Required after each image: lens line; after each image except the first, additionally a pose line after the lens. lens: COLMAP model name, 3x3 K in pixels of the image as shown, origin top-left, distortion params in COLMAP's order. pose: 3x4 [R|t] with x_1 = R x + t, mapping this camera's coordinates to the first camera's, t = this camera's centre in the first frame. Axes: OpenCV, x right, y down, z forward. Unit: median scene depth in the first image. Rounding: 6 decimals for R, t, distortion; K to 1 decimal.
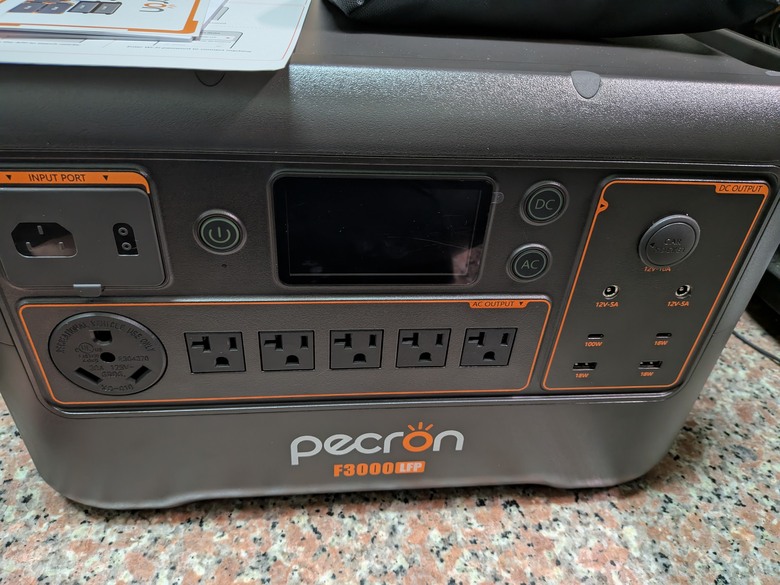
lens RADIAL K [[574.7, 0, 384.4], [0, 574.7, 300.8], [0, 0, 1]] dist [-0.094528, 0.039972]
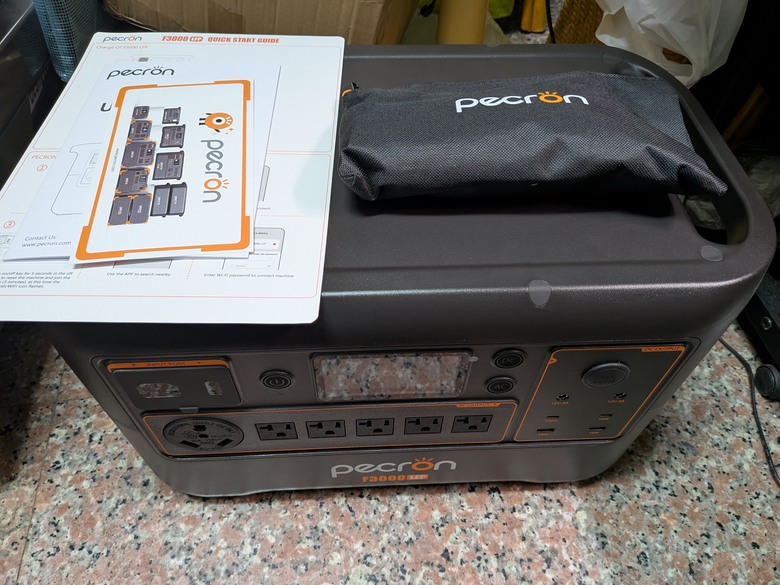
lens RADIAL K [[574.7, 0, 383.9], [0, 574.7, 287.2], [0, 0, 1]] dist [-0.094528, 0.039972]
pose [[0.997388, 0.008528, -0.071724, 0.057161], [0.010426, 0.965605, 0.259804, -0.497911], [0.071472, -0.259874, 0.962994, -0.207762]]
